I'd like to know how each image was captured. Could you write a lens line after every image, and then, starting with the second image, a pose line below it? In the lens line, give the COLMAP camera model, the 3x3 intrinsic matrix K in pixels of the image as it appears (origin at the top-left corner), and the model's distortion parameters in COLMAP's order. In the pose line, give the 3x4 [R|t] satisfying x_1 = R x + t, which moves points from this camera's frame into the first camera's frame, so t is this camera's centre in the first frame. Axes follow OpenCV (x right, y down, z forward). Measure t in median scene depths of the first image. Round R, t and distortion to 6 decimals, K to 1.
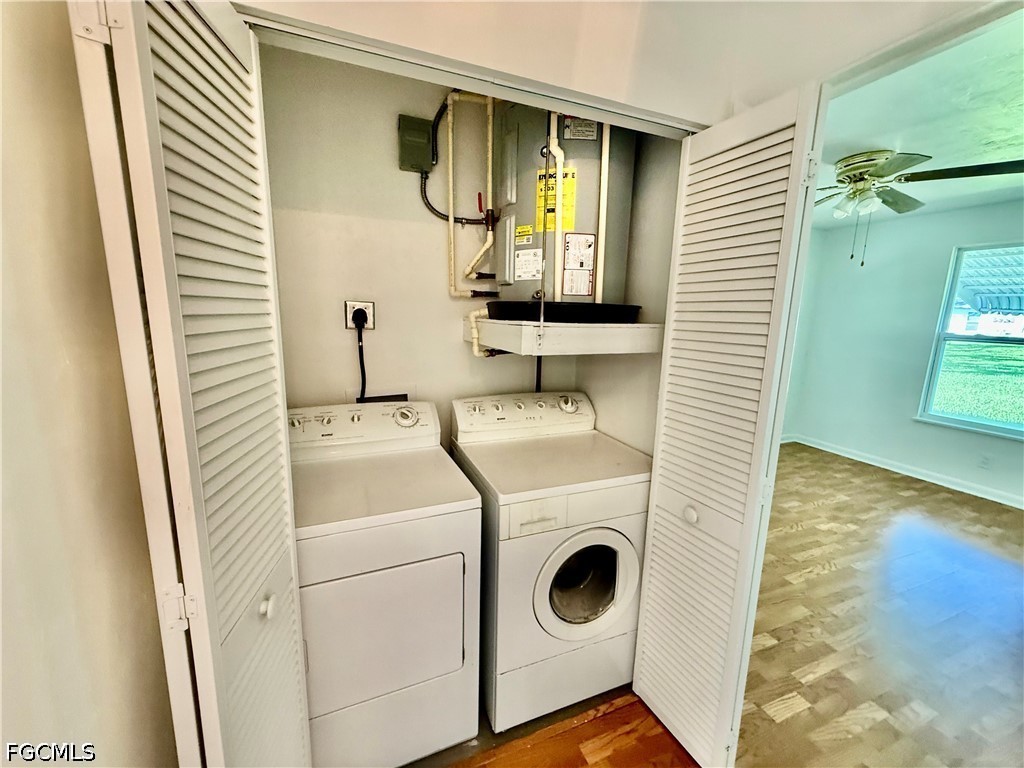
lens RADIAL K [[407.6, 0, 509.3], [0, 407.6, 382.9], [0, 0, 1]] dist [-0.000702, 0.000253]
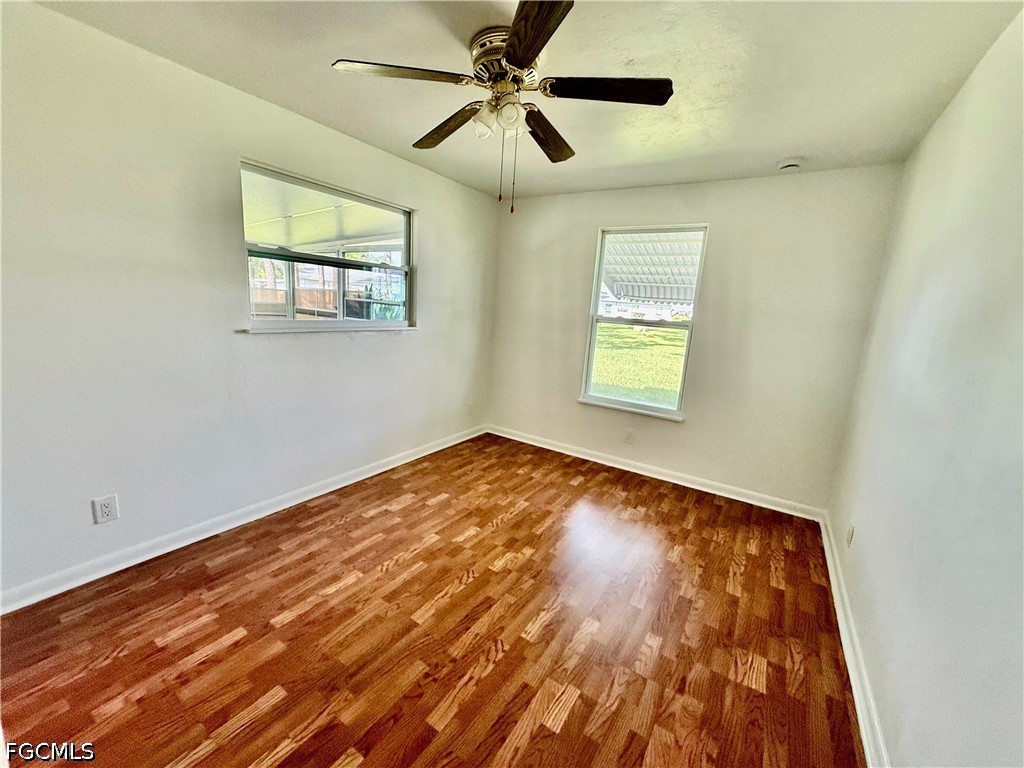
lens RADIAL K [[407.6, 0, 509.3], [0, 407.6, 382.9], [0, 0, 1]] dist [-0.000702, 0.000253]
pose [[0.818515, -0.078254, 0.569130, 0.320588], [0.054749, 0.996796, 0.058318, -0.025981], [-0.571870, -0.016575, 0.820177, 0.308410]]
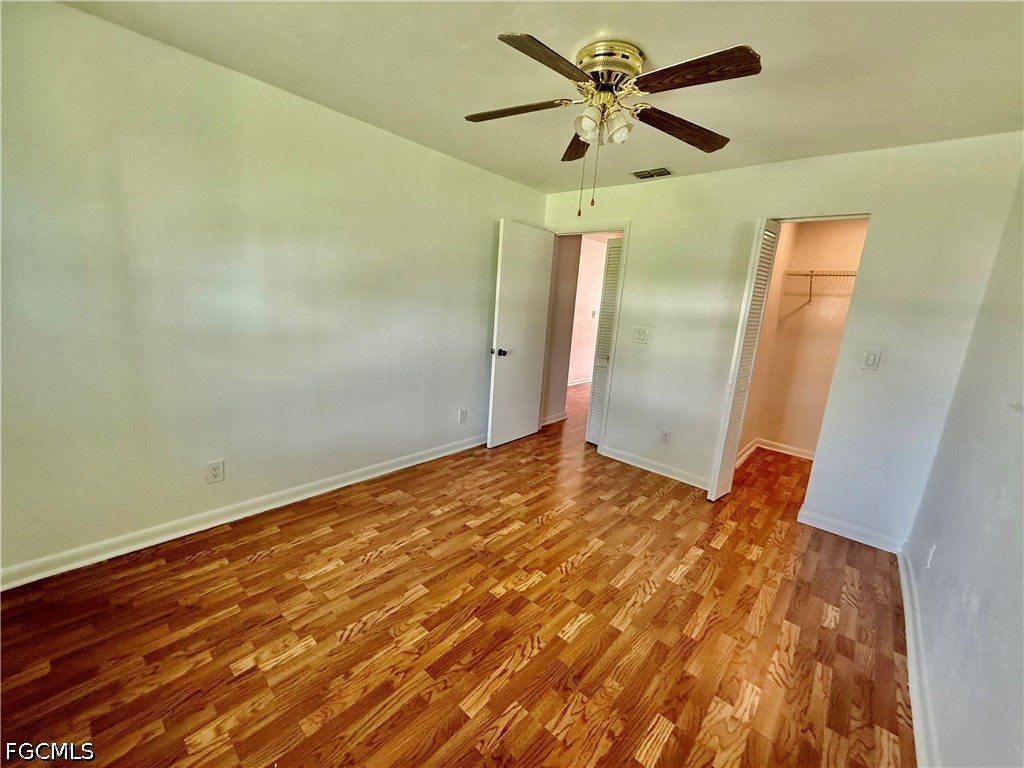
lens RADIAL K [[407.6, 0, 509.3], [0, 407.6, 382.9], [0, 0, 1]] dist [-0.000702, 0.000253]
pose [[-0.890699, 0.008357, -0.454516, 0.963474], [-0.164565, 0.926091, 0.339521, -0.171477], [0.423760, 0.377208, -0.823493, 1.221325]]
